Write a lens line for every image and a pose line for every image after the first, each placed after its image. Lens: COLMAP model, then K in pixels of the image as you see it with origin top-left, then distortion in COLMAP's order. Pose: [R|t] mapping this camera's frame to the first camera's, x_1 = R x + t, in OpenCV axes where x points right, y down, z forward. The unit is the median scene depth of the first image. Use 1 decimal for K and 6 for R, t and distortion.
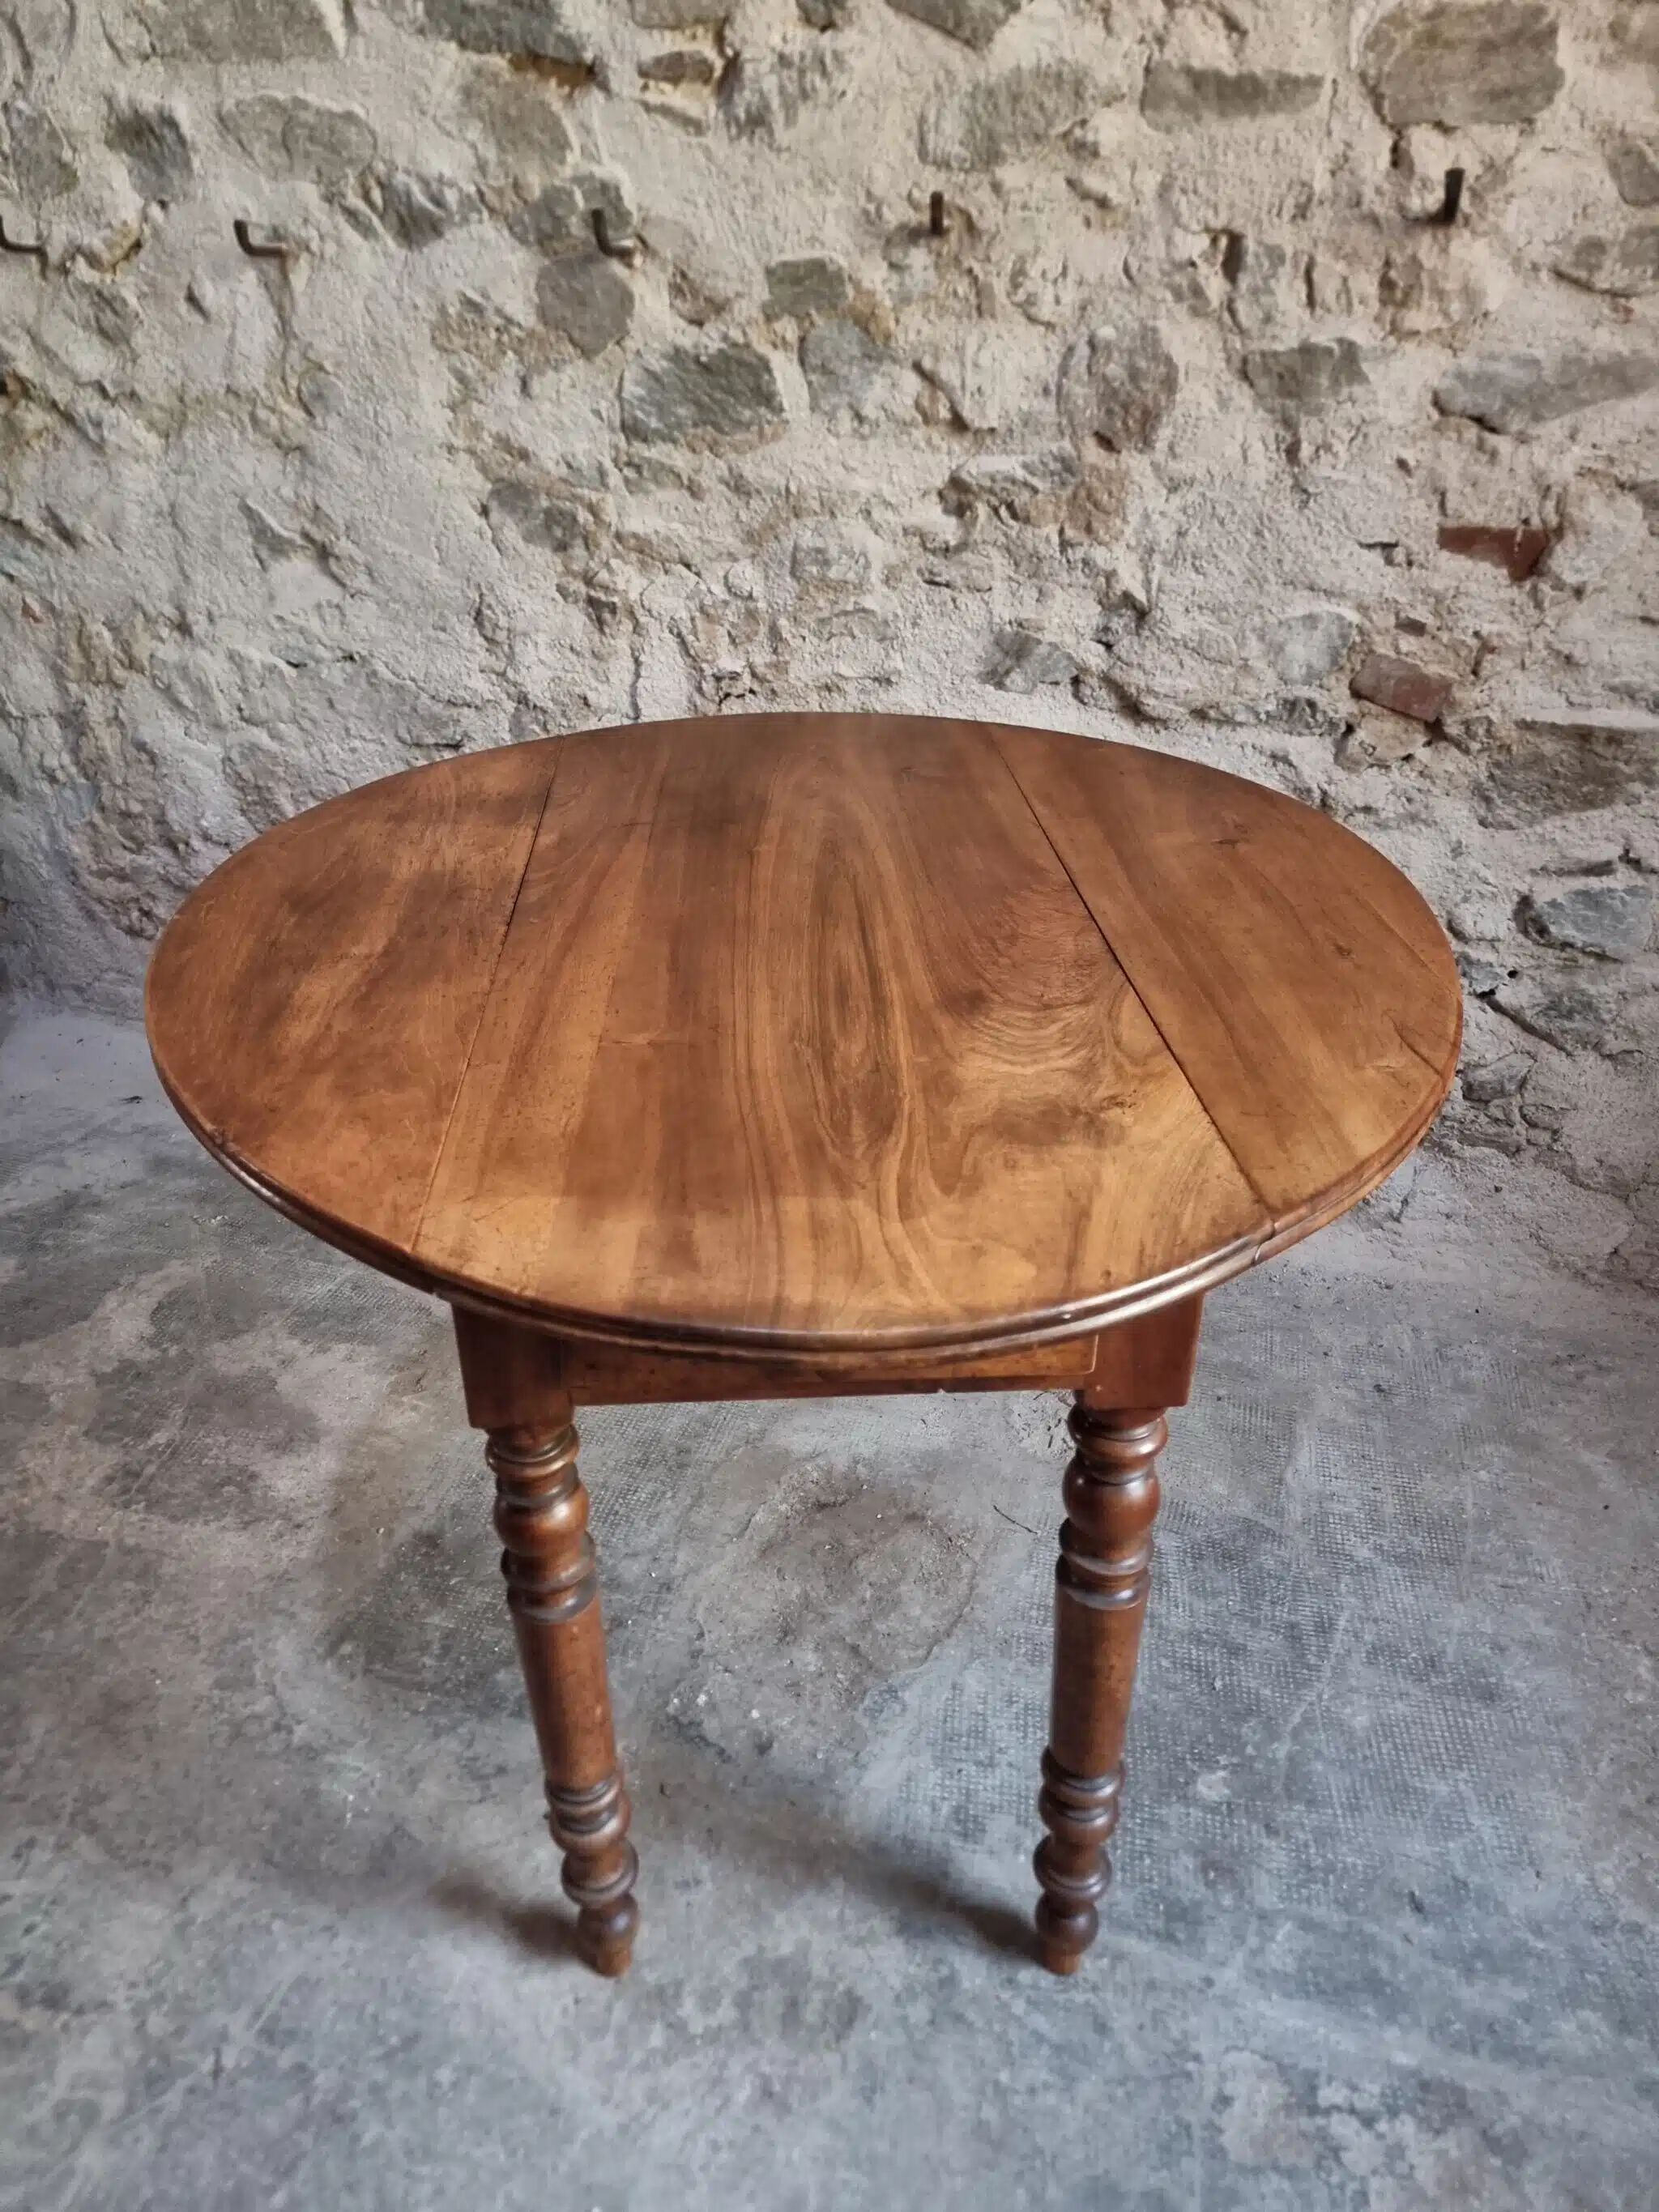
lens RADIAL K [[1543.9, 0, 799.8], [0, 1543.9, 1113.9], [0, 0, 1]] dist [0.052036, -0.051317]
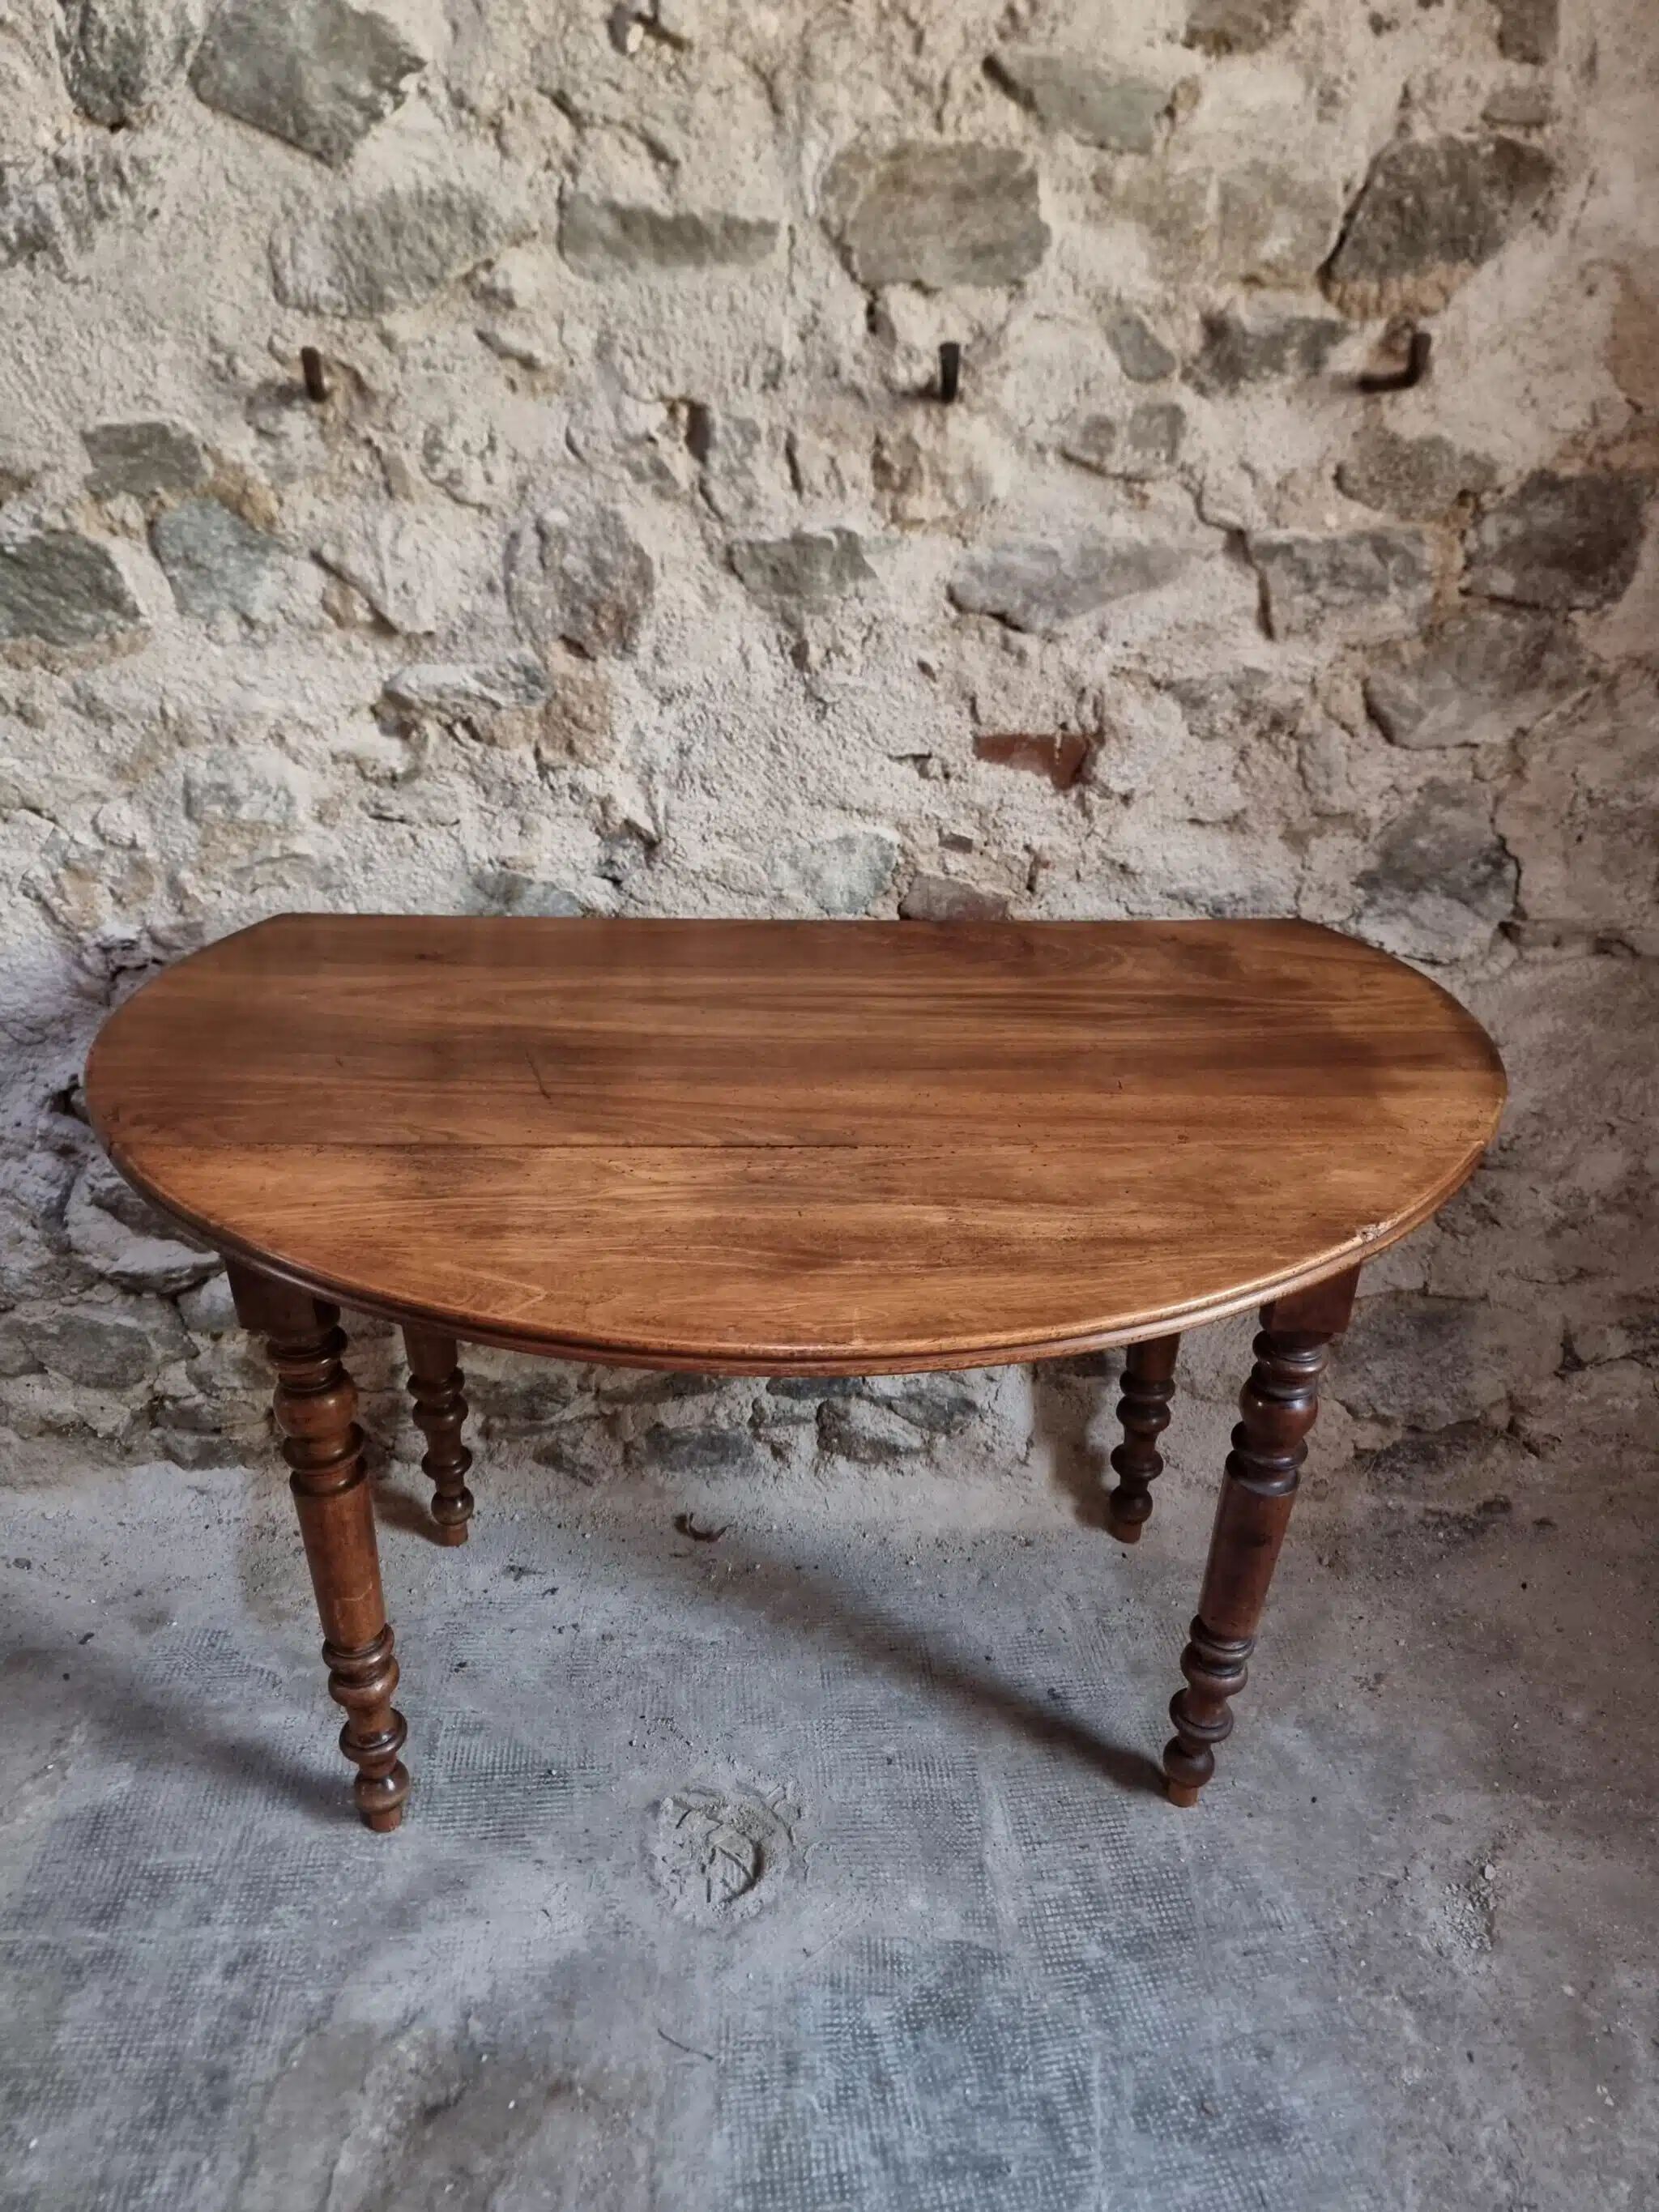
lens RADIAL K [[1553.1, 0, 817.3], [0, 1553.1, 1120.8], [0, 0, 1]] dist [0.053102, -0.058100]
pose [[0.936317, -0.150297, 0.317367, 0.019023], [0.157133, 0.987569, 0.004105, -0.167390], [-0.314039, 0.046025, 0.948294, 0.197976]]
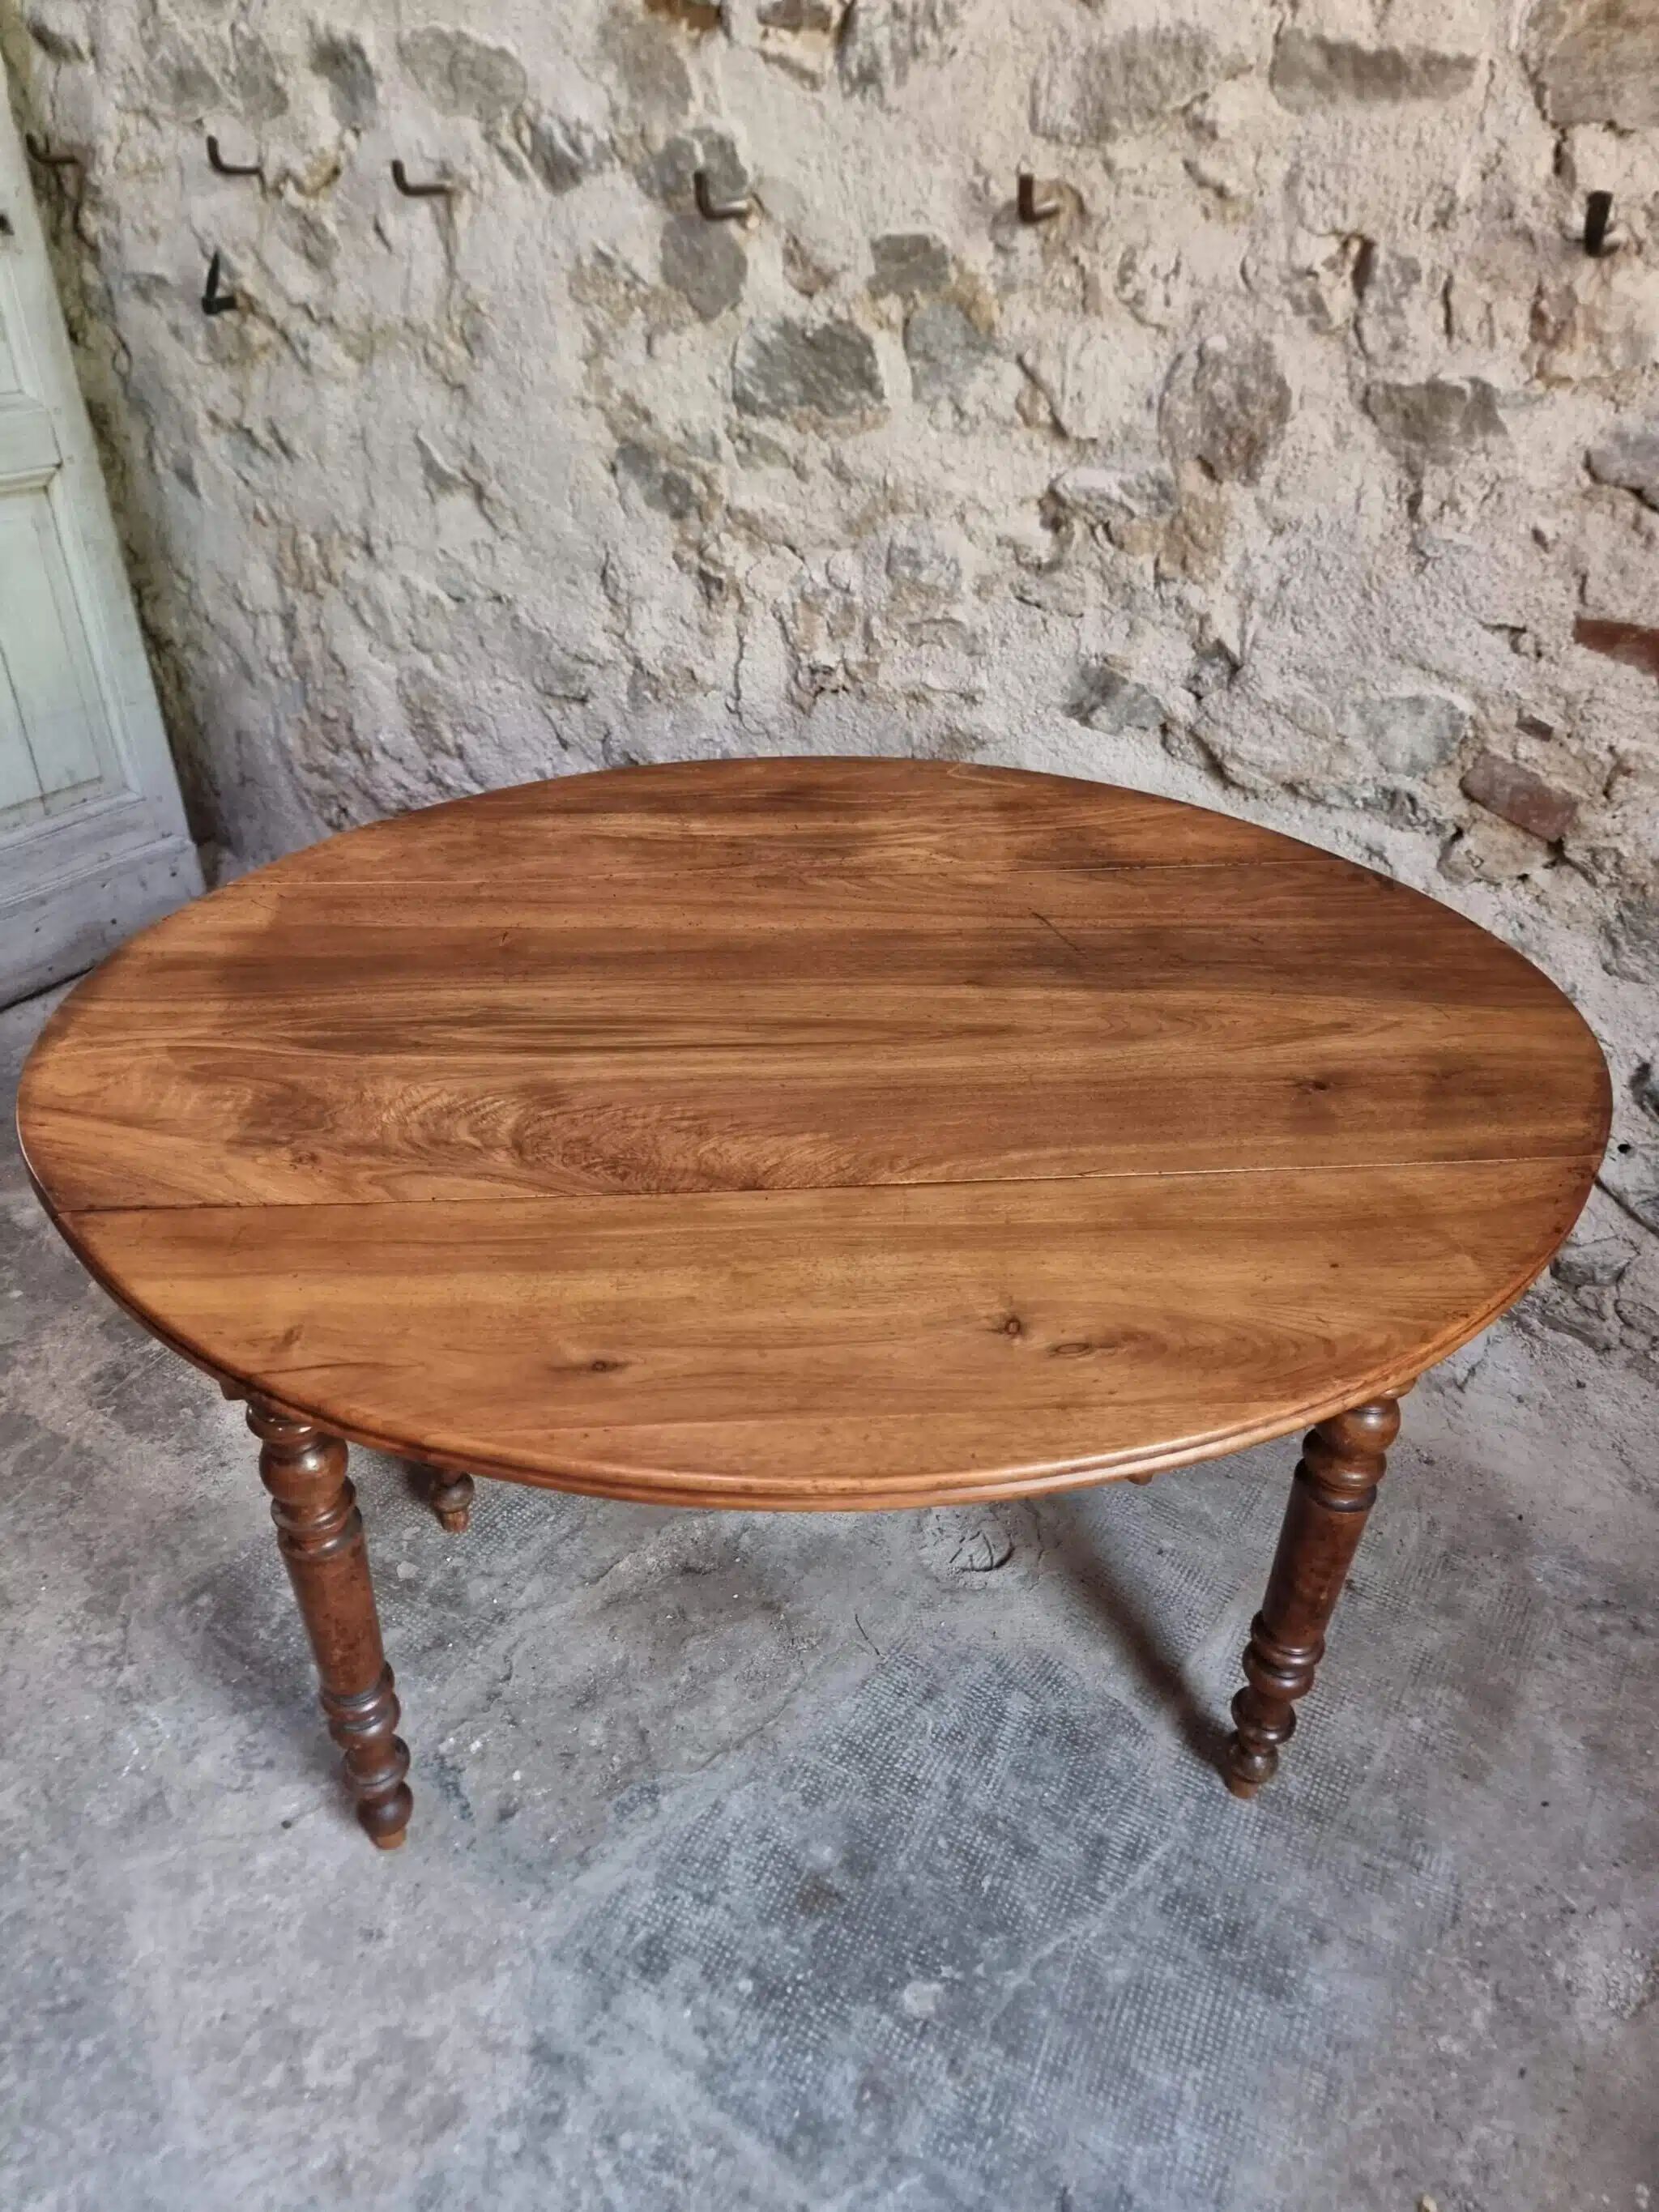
lens RADIAL K [[1565.8, 0, 798.0], [0, 1565.8, 1097.7], [0, 0, 1]] dist [0.050346, -0.052110]
pose [[0.950547, 0.176376, -0.255641, 0.257630], [-0.153913, 0.982433, 0.105524, -0.142054], [0.269762, -0.060959, 0.960996, 0.074619]]
